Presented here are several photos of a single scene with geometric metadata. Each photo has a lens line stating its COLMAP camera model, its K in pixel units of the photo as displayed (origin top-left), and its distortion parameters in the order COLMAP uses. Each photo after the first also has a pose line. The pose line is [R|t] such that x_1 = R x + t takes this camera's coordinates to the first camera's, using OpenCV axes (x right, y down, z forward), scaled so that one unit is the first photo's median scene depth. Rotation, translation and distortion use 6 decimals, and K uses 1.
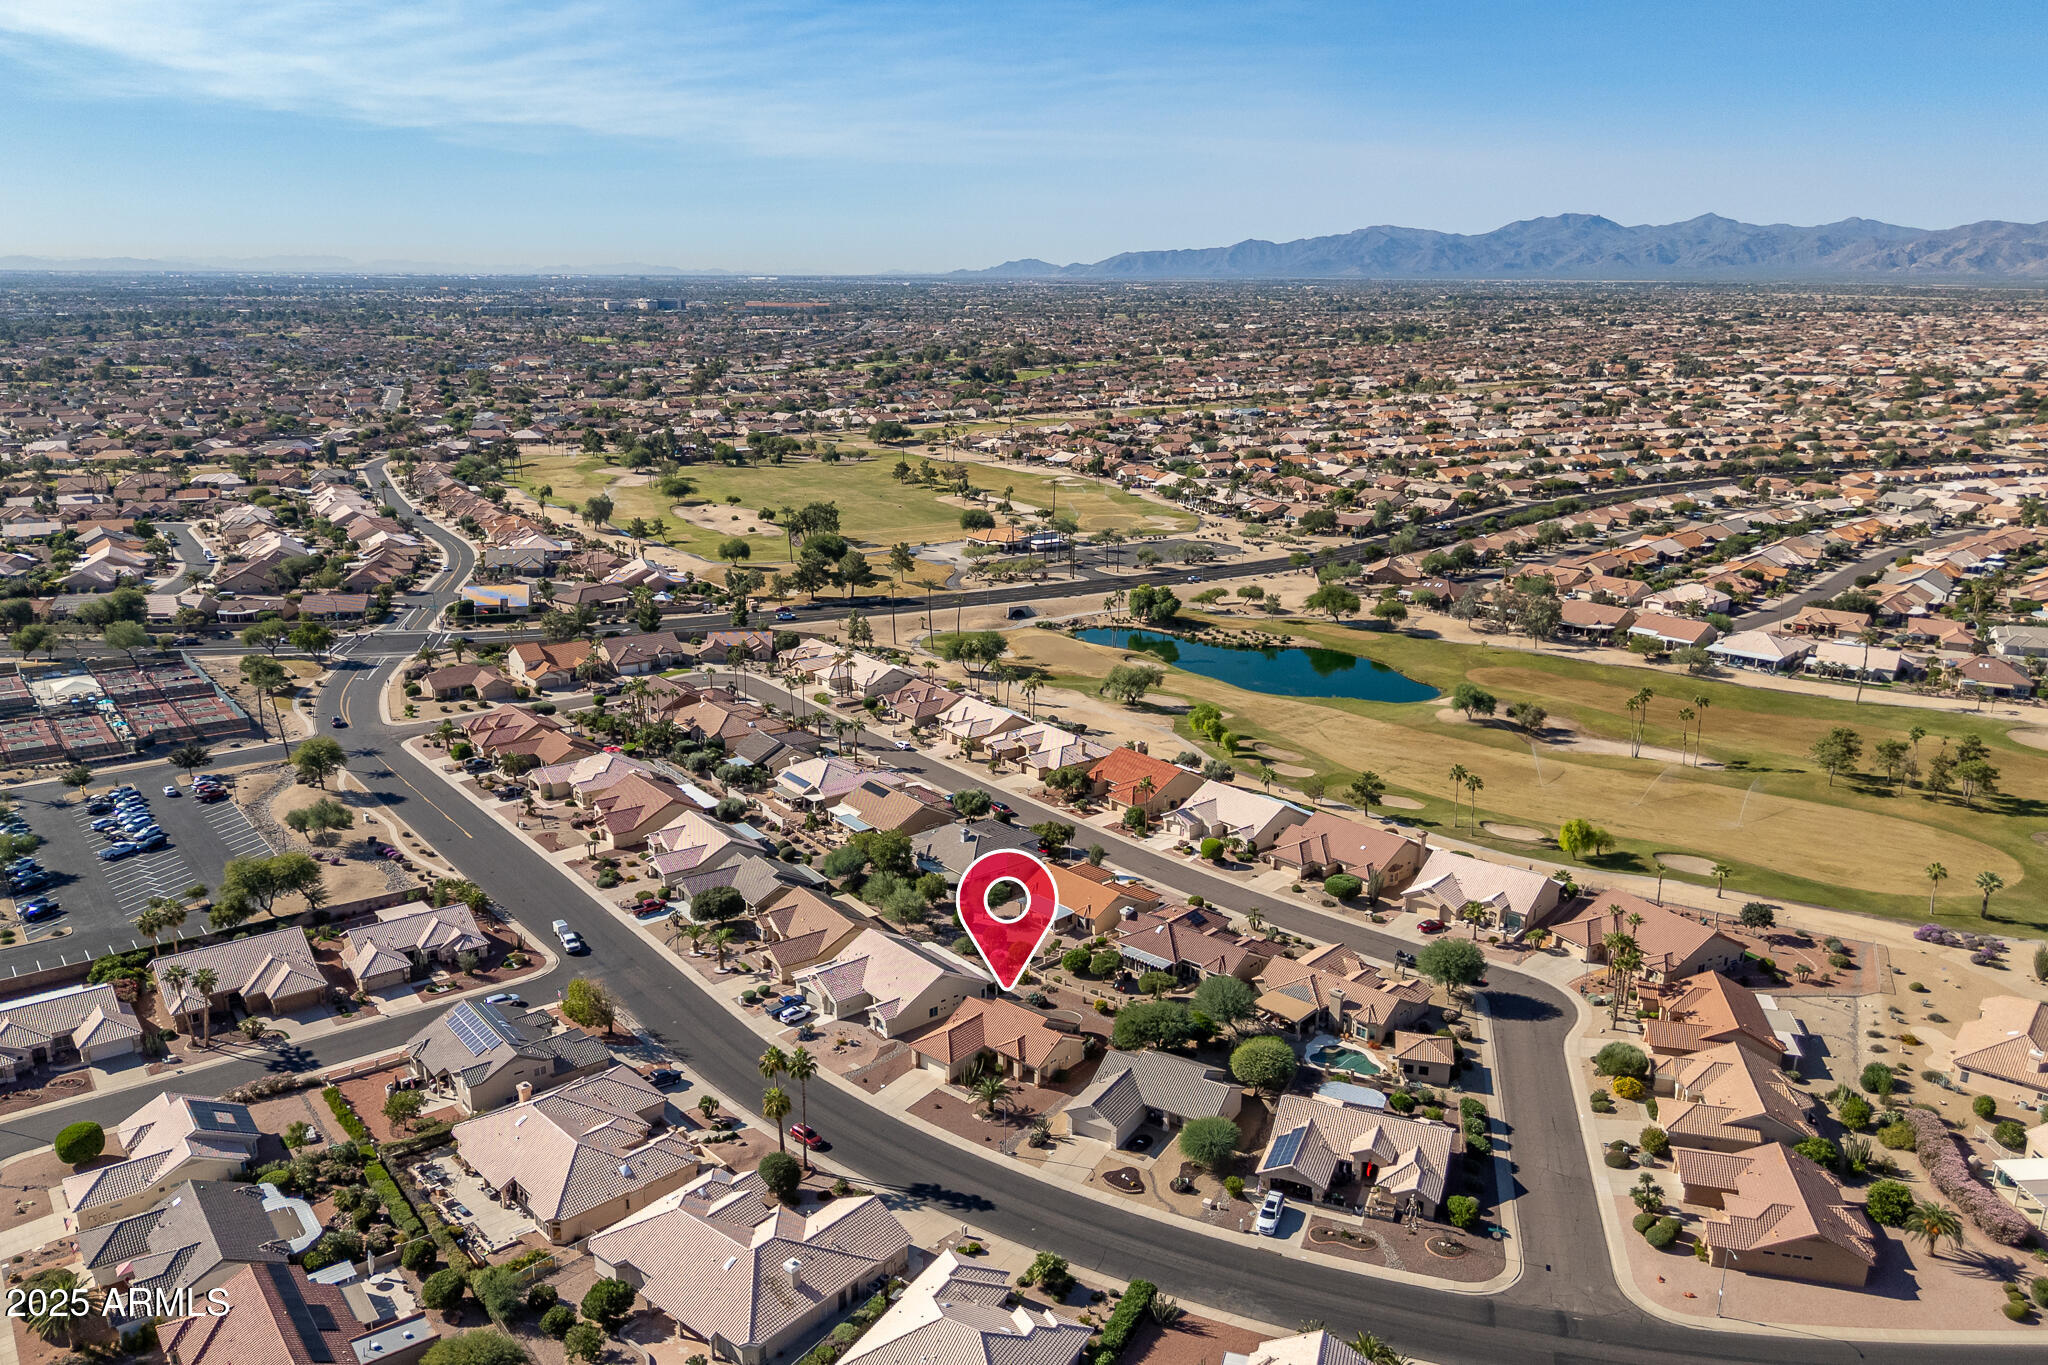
lens RADIAL K [[1524.6, 0, 1033.5], [0, 1524.6, 722.8], [0, 0, 1]] dist [0.068763, -0.076874]
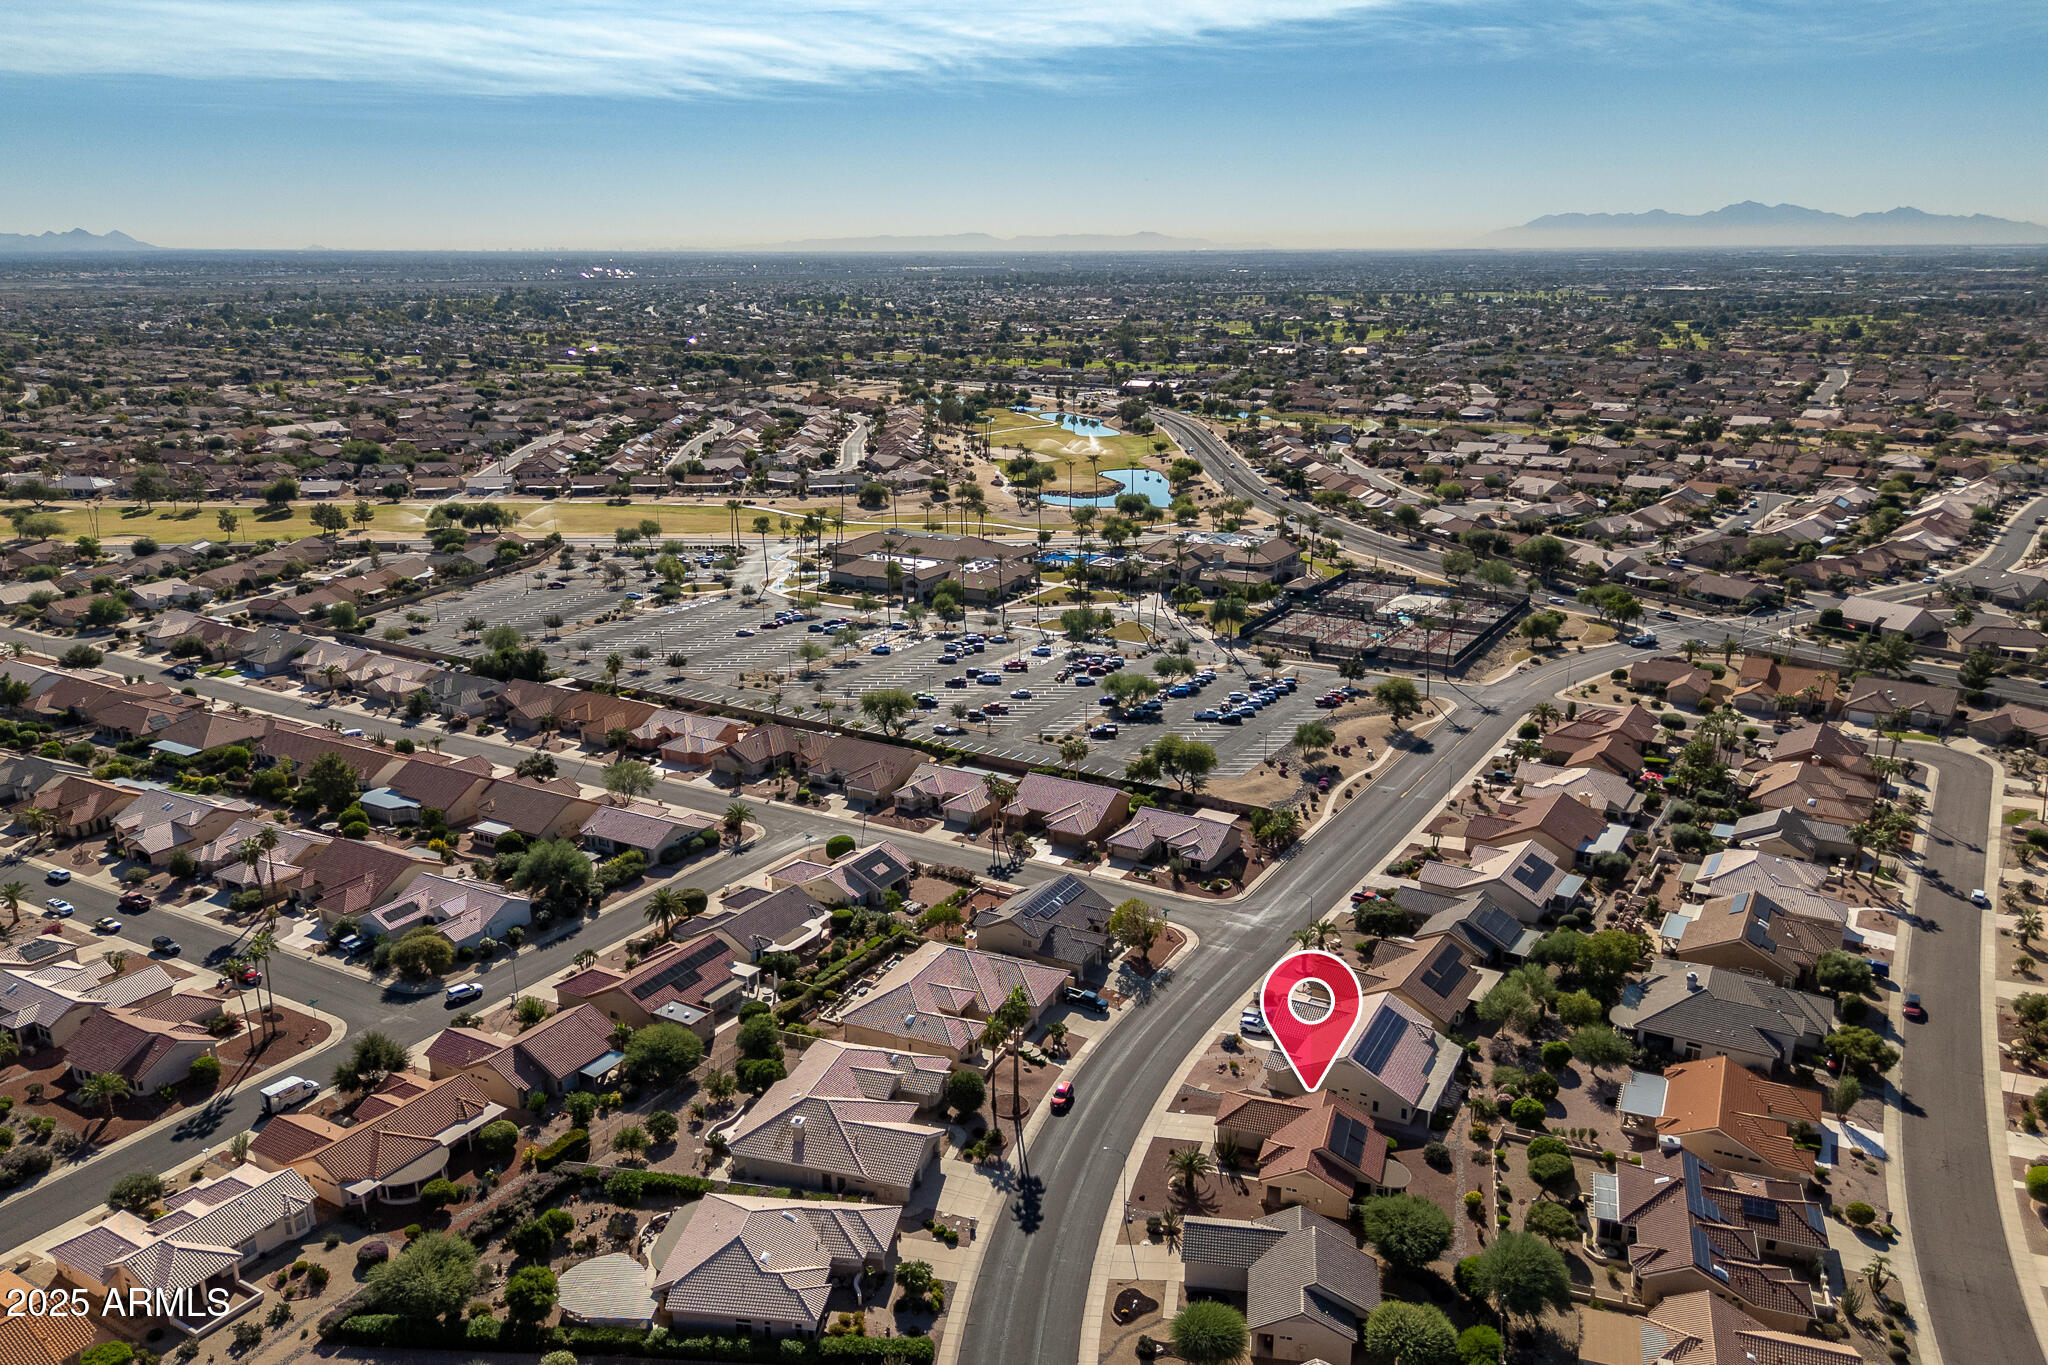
lens RADIAL K [[1524.6, 0, 1033.5], [0, 1524.6, 722.8], [0, 0, 1]] dist [0.068763, -0.076874]
pose [[0.360314, 0.267924, -0.893527, 0.474423], [-0.254598, 0.949744, 0.182115, -0.101861], [0.897415, 0.161871, 0.410419, 0.357885]]
